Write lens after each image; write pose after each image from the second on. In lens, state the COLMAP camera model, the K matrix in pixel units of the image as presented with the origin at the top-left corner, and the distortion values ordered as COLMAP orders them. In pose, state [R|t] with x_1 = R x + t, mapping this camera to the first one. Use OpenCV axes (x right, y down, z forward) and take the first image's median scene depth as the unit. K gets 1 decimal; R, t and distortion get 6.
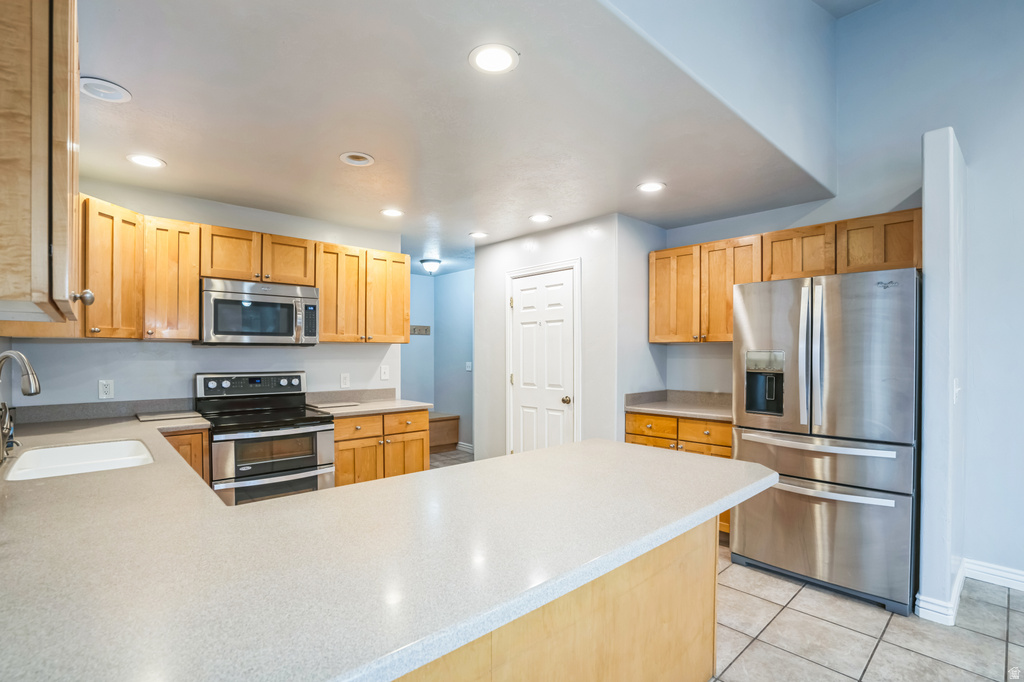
lens RADIAL K [[490.8, 0, 512.2], [0, 490.8, 344.6], [0, 0, 1]] dist [-0.002459, 0.000123]
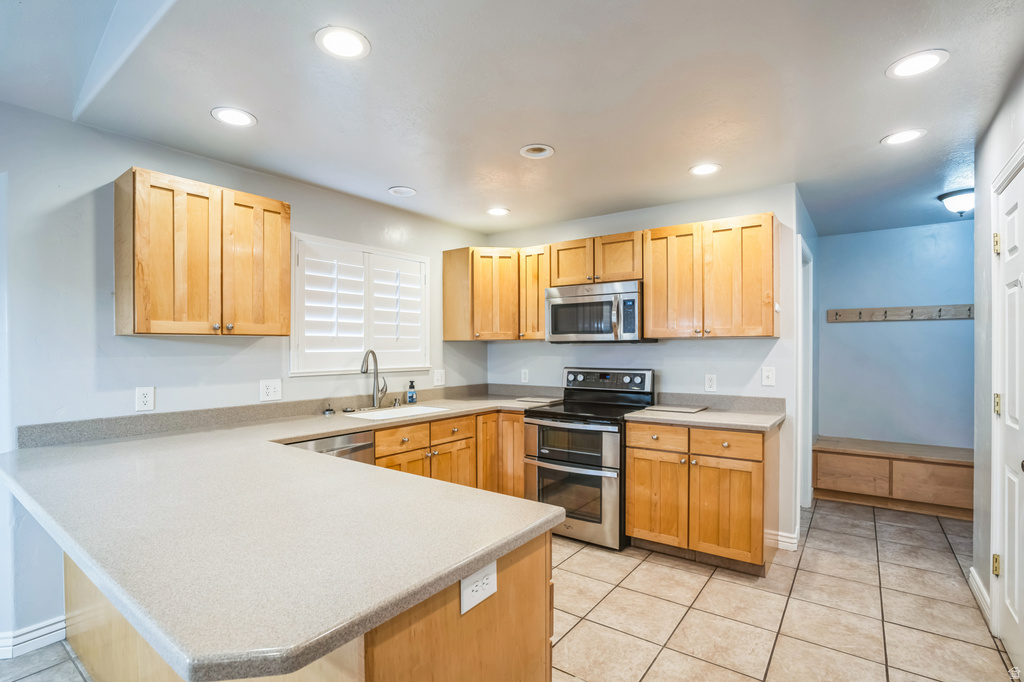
lens RADIAL K [[490.8, 0, 512.2], [0, 490.8, 344.6], [0, 0, 1]] dist [-0.002459, 0.000123]
pose [[0.213342, -0.011031, -0.976915, 0.478182], [0.018343, 0.999805, -0.007284, 0.009101], [0.976805, -0.016366, 0.213503, 0.582379]]
